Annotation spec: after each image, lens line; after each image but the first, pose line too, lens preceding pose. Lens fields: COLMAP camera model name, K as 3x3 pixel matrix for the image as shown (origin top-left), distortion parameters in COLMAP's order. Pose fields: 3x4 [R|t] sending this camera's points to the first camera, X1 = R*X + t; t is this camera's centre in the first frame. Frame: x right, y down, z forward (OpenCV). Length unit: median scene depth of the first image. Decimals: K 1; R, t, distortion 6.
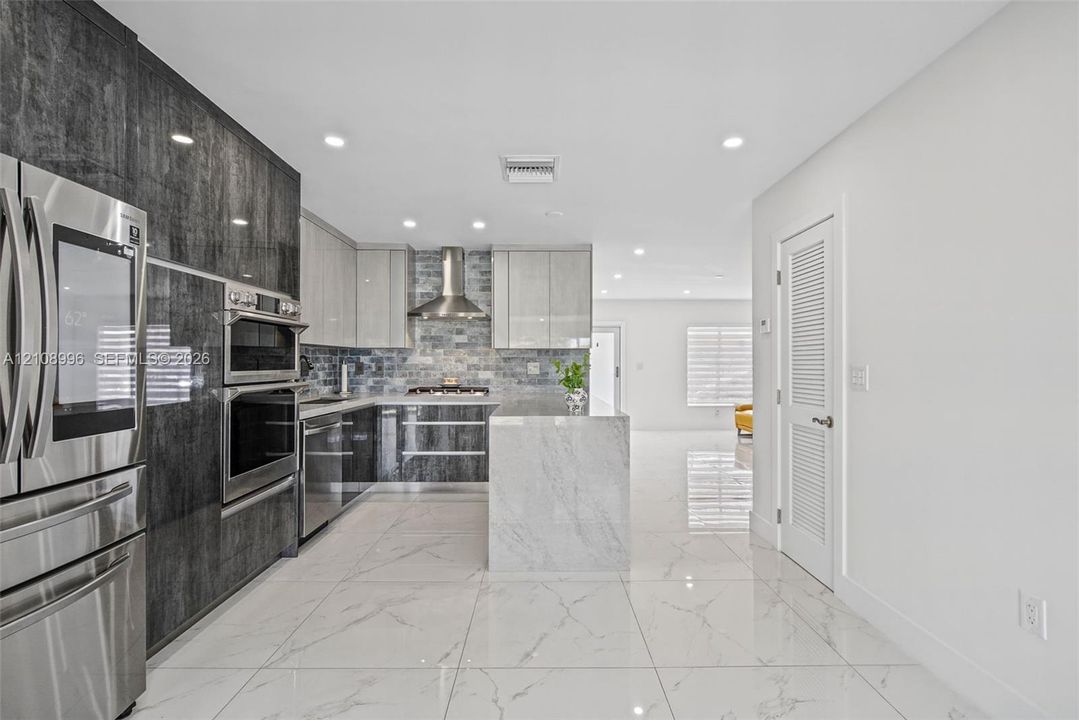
lens RADIAL K [[501.4, 0, 542.4], [0, 501.4, 363.1], [0, 0, 1]] dist [0.003483, -0.000347]
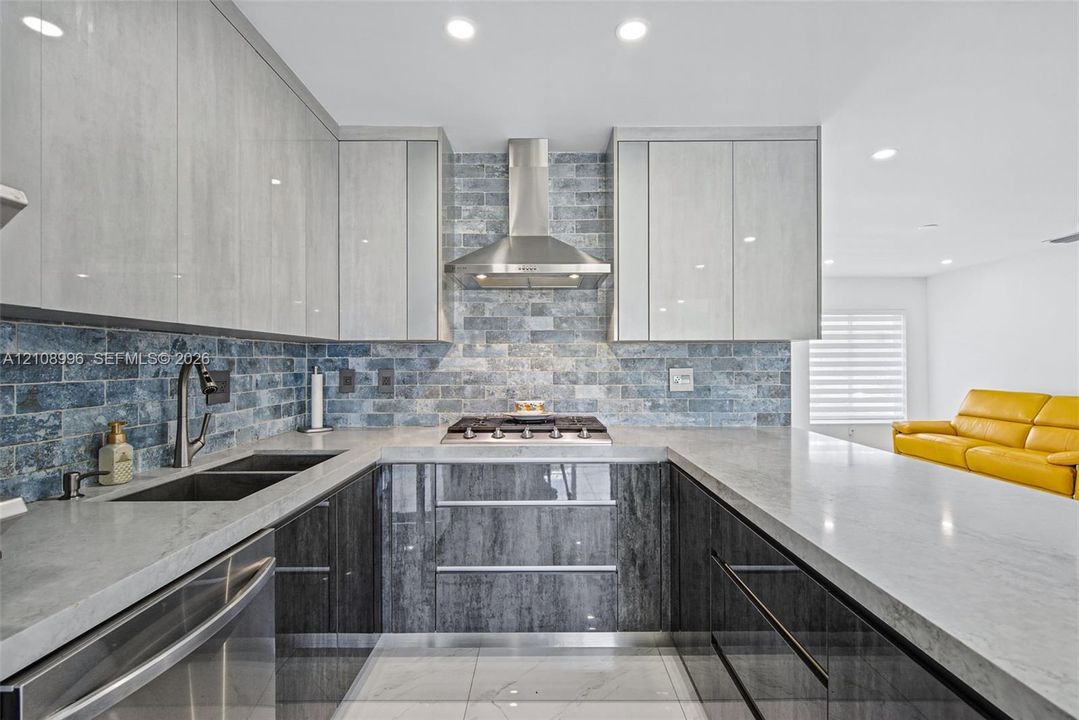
lens RADIAL K [[501.4, 0, 537.9], [0, 501.4, 360.2], [0, 0, 1]] dist [0.003483, -0.000347]
pose [[0.999951, -0.003054, -0.009366, -0.162829], [0.003024, 0.999990, -0.003259, -0.008592], [0.009376, 0.003231, 0.999951, 0.483442]]
